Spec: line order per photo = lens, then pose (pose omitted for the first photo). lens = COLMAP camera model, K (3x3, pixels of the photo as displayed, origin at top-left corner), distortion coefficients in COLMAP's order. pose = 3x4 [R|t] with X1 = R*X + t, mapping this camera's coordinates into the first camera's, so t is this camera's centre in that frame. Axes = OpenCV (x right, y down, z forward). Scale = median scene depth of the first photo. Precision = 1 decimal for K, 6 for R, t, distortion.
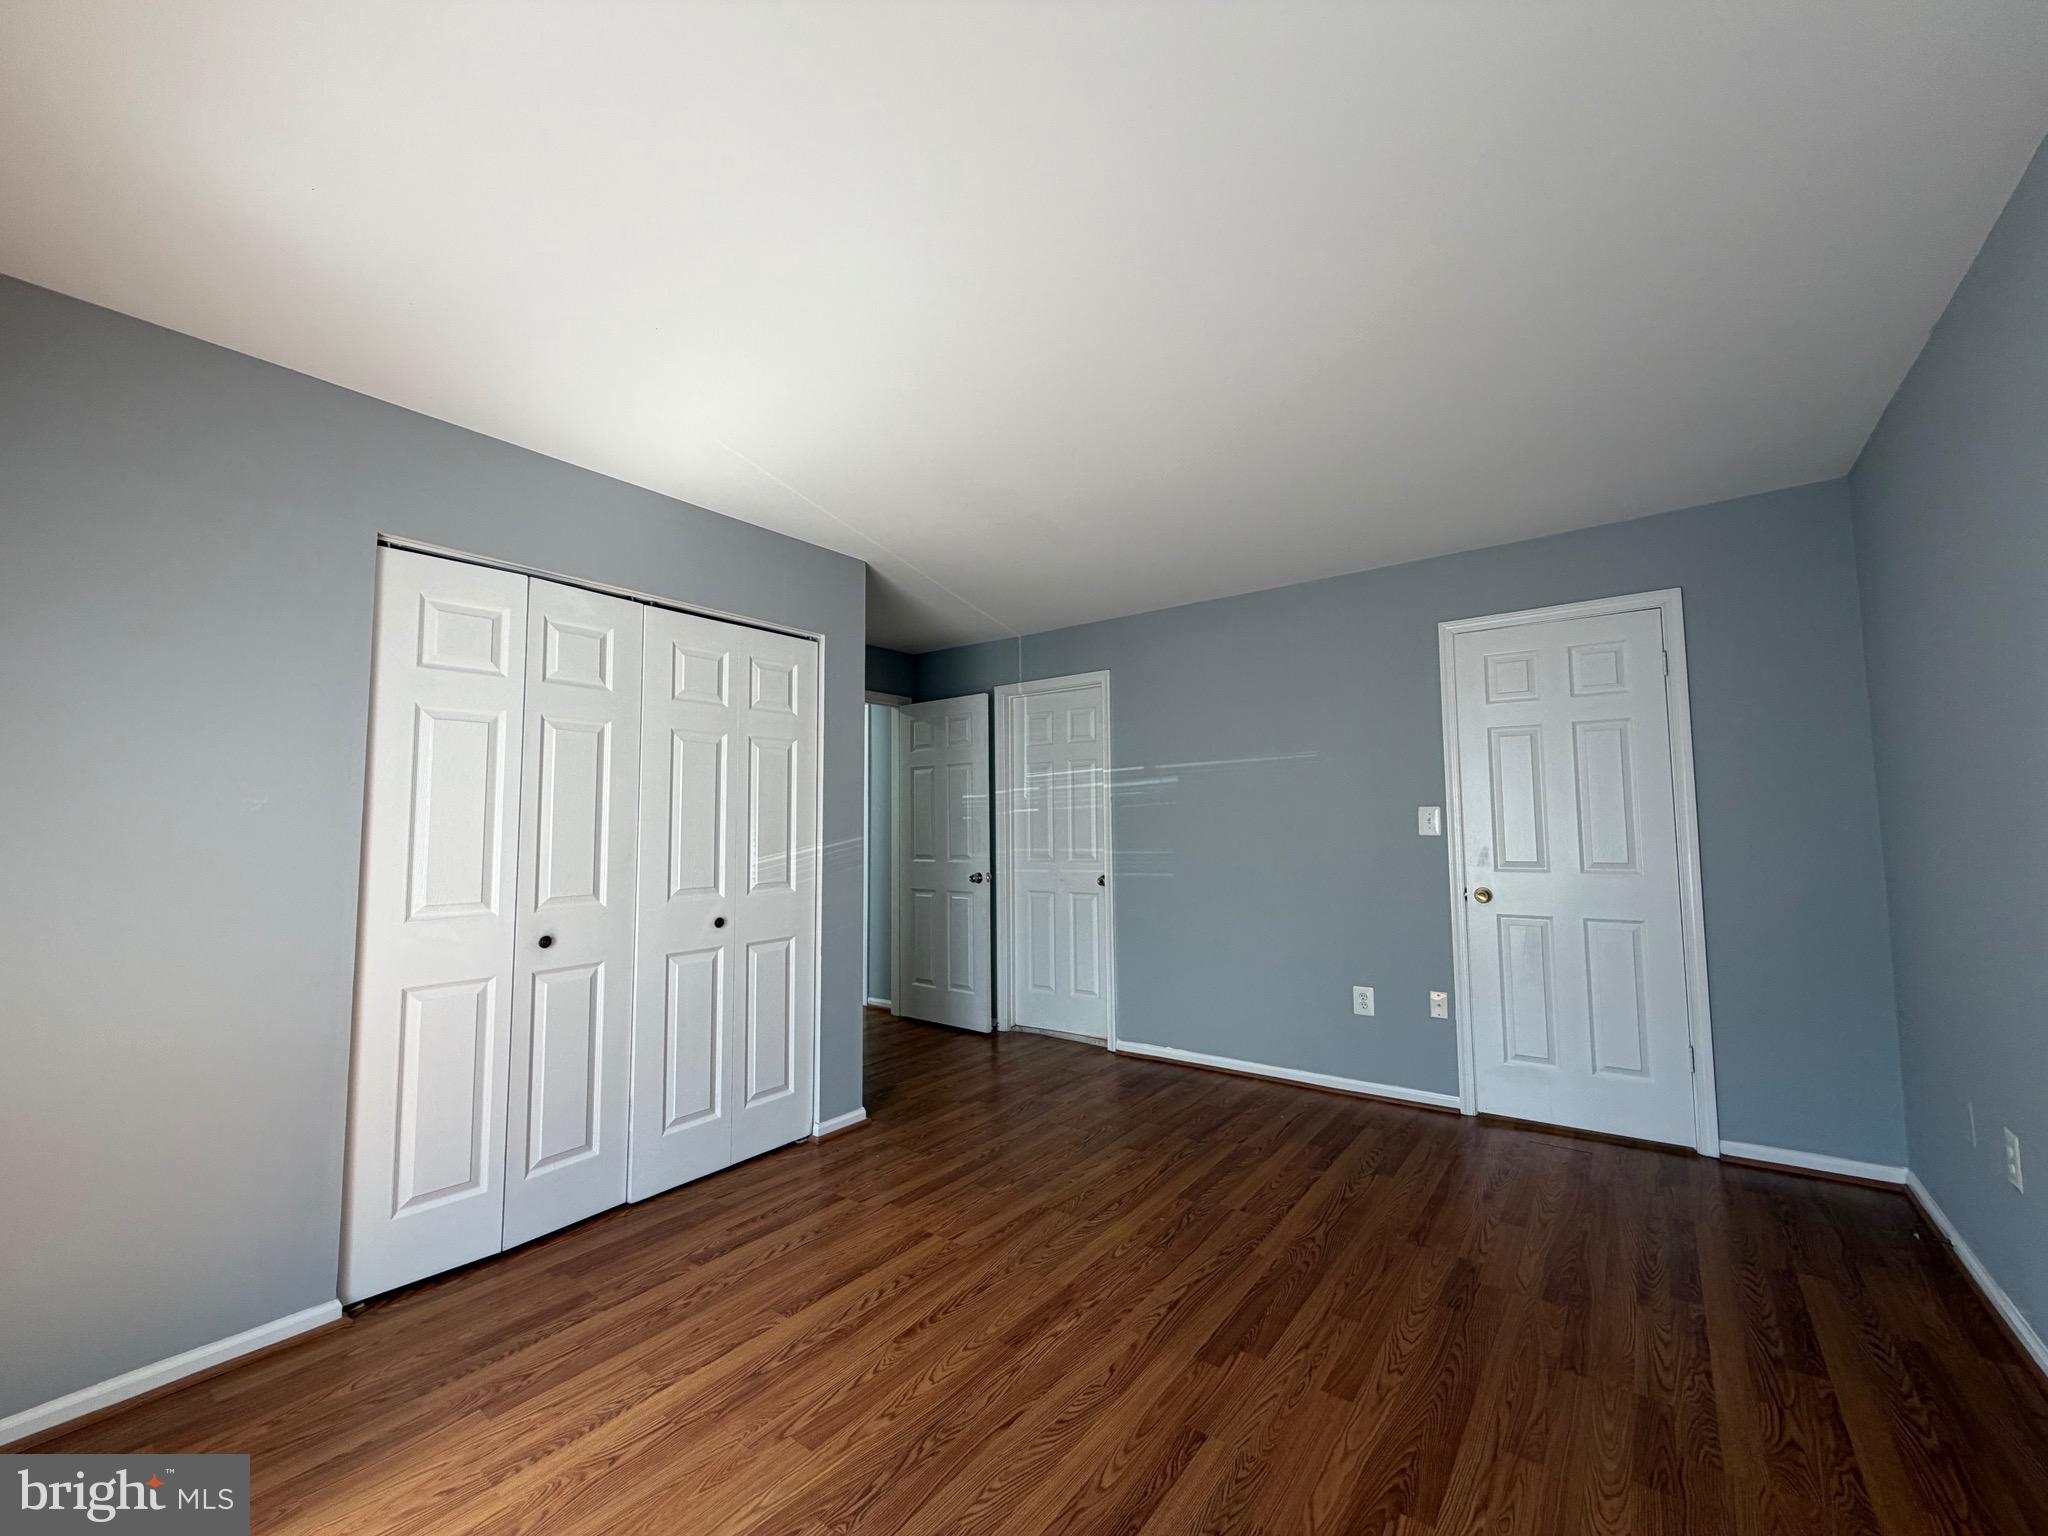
lens RADIAL K [[832.2, 0, 1019.9], [0, 832.2, 767.2], [0, 0, 1]] dist [-0.000795, -0.000042]
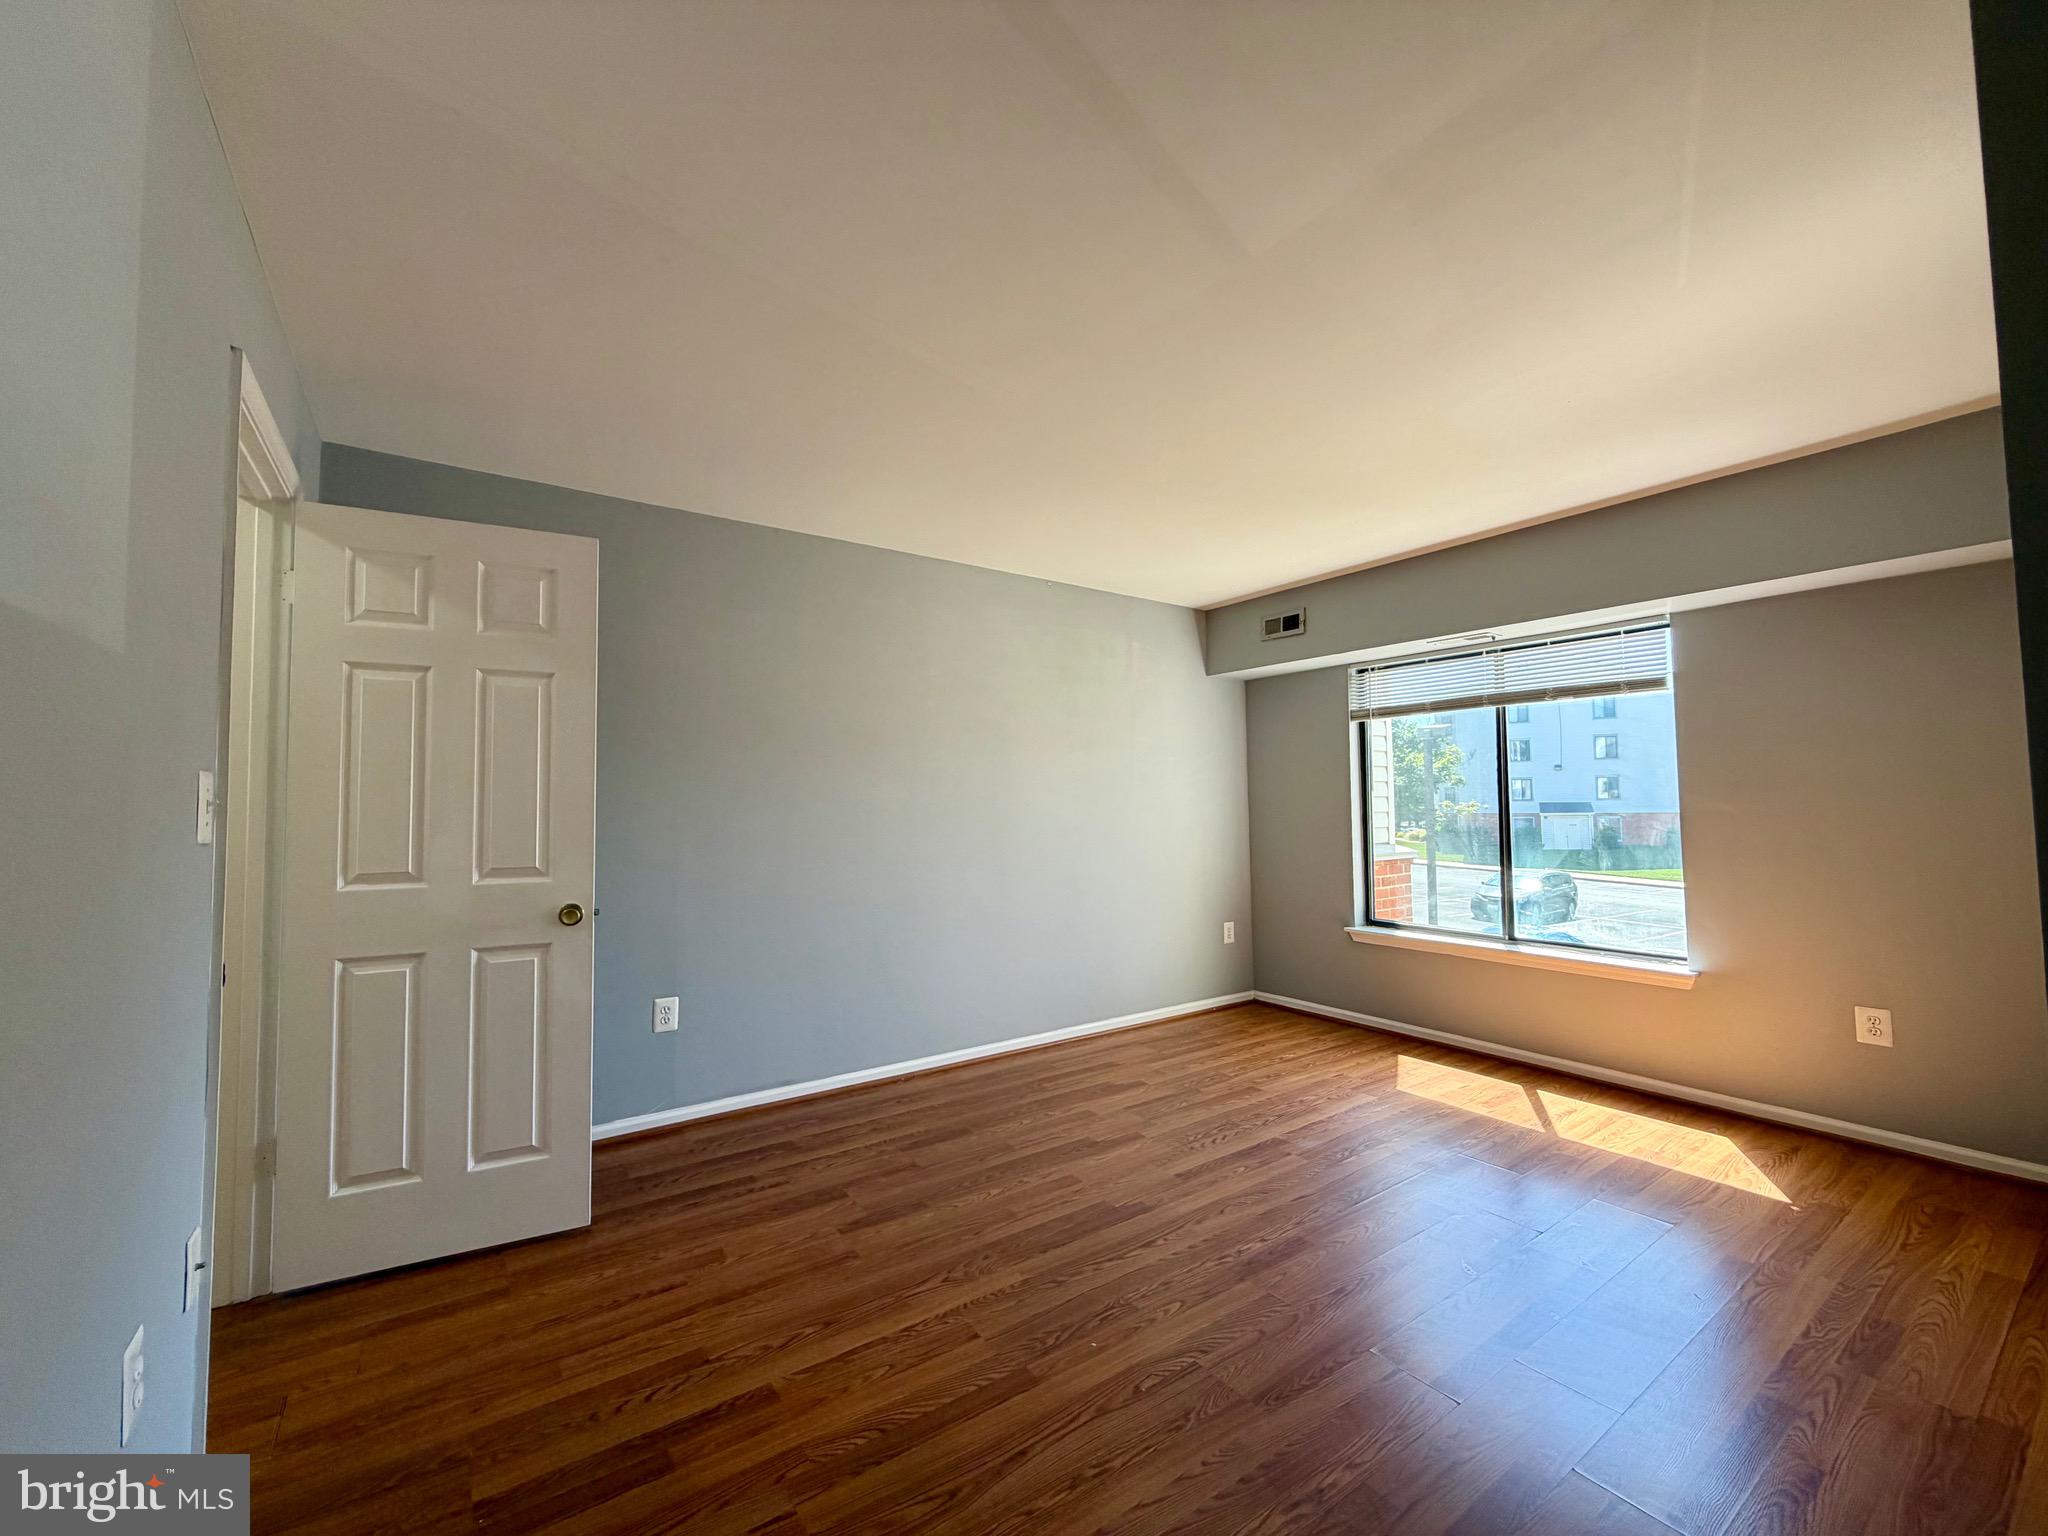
lens RADIAL K [[832.2, 0, 1020.3], [0, 832.2, 770.2], [0, 0, 1]] dist [-0.000795, -0.000042]
pose [[-0.954557, 0.029452, 0.296568, 0.002274], [-0.007060, 0.992591, -0.121298, 0.163216], [-0.297943, -0.117879, -0.947277, 2.164717]]
